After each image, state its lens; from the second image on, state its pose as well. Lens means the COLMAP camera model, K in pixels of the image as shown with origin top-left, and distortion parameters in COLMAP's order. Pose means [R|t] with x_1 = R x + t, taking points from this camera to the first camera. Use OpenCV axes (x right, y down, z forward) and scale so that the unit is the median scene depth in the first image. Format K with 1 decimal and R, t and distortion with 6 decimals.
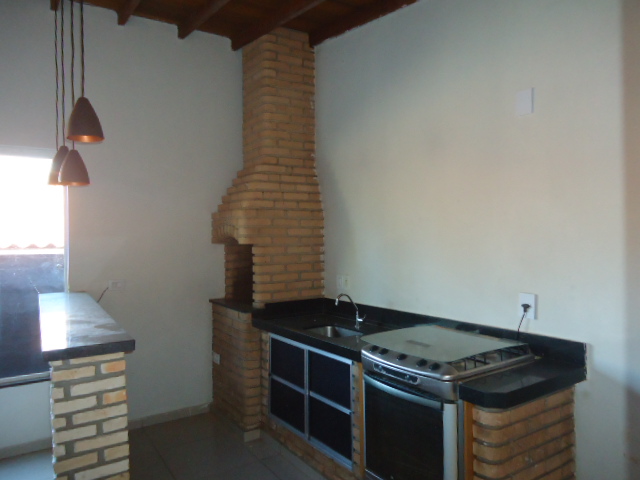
lens RADIAL K [[466.2, 0, 320.0], [0, 466.2, 240.0], [0, 0, 1]] dist [-0.008048, 0.008669]
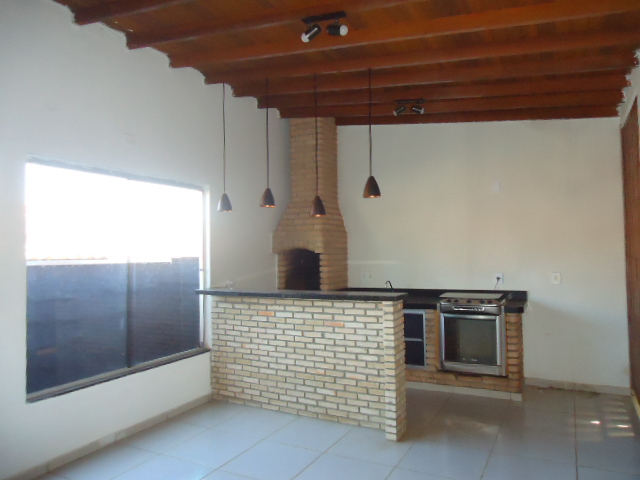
lens RADIAL K [[466.2, 0, 320.0], [0, 466.2, 240.0], [0, 0, 1]] dist [-0.008048, 0.008669]
pose [[0.876307, 0.007579, 0.481693, -0.904723], [0.008156, 0.999500, -0.030563, 0.013279], [-0.481684, 0.030711, 0.875807, -0.357946]]
